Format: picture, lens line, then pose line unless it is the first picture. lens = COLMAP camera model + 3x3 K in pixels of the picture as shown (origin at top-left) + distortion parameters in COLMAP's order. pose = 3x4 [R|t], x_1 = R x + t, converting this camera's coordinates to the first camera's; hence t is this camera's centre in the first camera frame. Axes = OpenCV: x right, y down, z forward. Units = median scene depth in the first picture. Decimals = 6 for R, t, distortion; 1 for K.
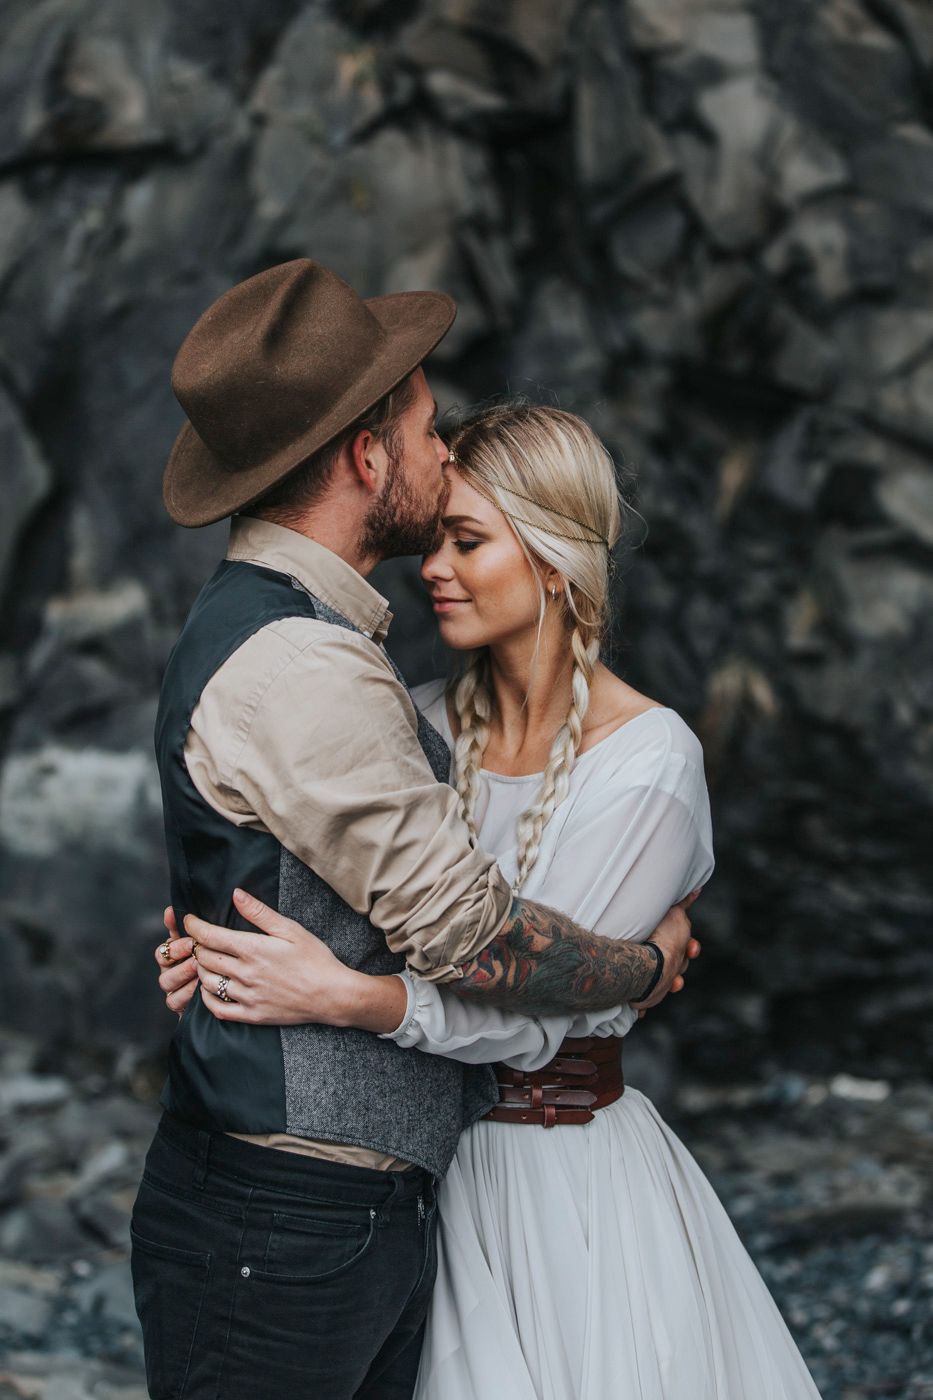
lens RADIAL K [[3558.9, 0, 500.4], [0, 3558.9, 734.1], [0, 0, 1]] dist [0.036738, 0.000000]
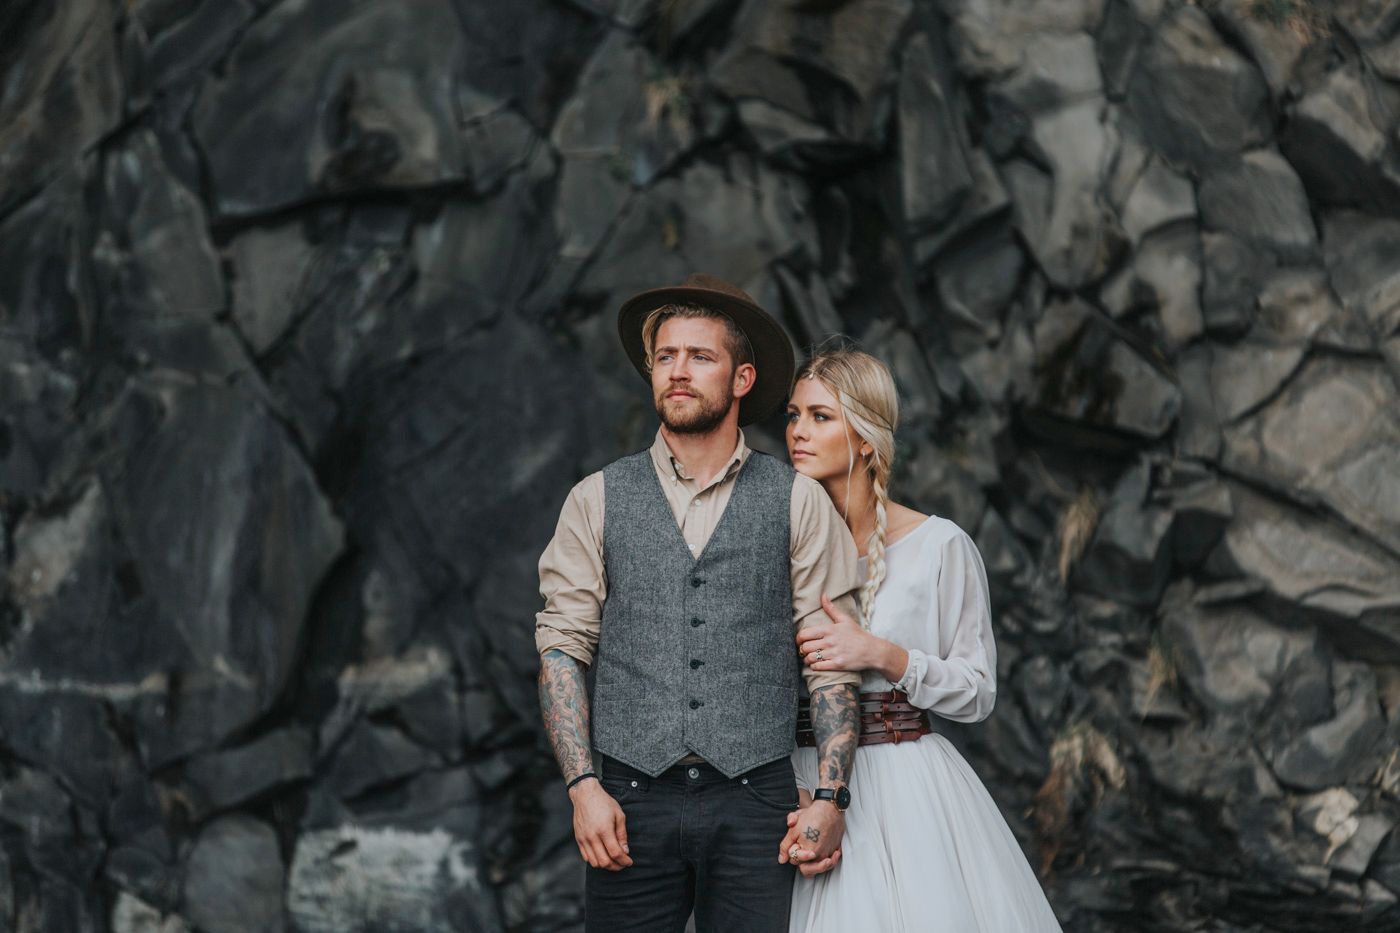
lens RADIAL K [[8391.1, 0, 719.2], [0, 8391.1, 448.5], [0, 0, 1]] dist [0.178198, 0.000000]
pose [[0.999837, -0.011463, -0.013965, 0.003597], [0.009743, 0.993014, -0.117597, 0.162537], [0.015216, 0.117442, 0.992963, -1.172261]]
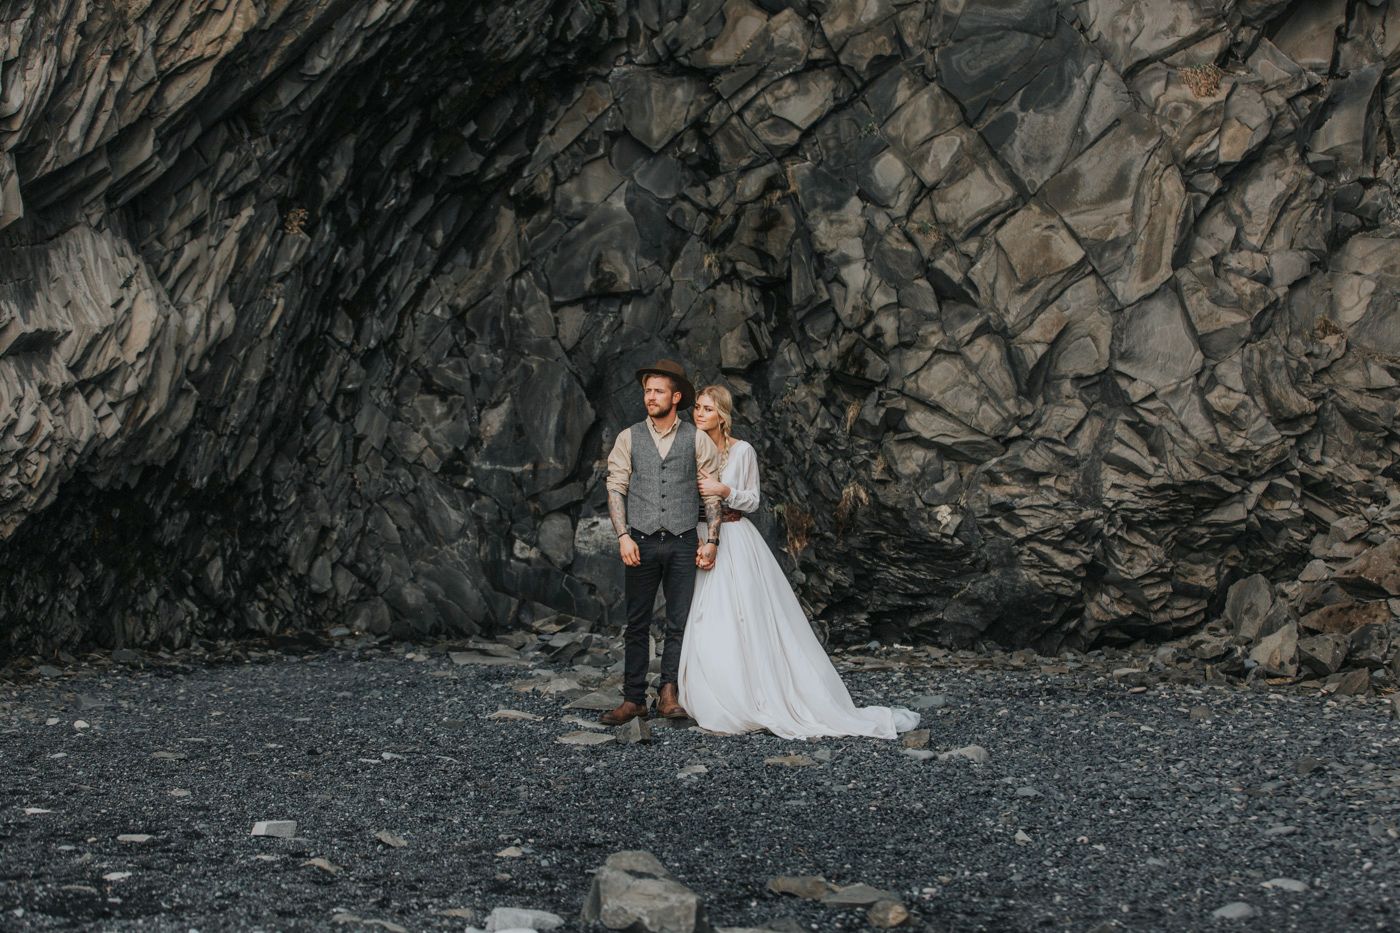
lens RADIAL K [[3127.7, 0, 689.2], [0, 3127.7, 464.9], [0, 0, 1]] dist [0.081630, 0.000000]
pose [[0.997075, -0.004503, -0.076296, 0.121380], [-0.000203, 0.998103, -0.061567, 0.108009], [0.076428, 0.061402, 0.995183, -1.310259]]
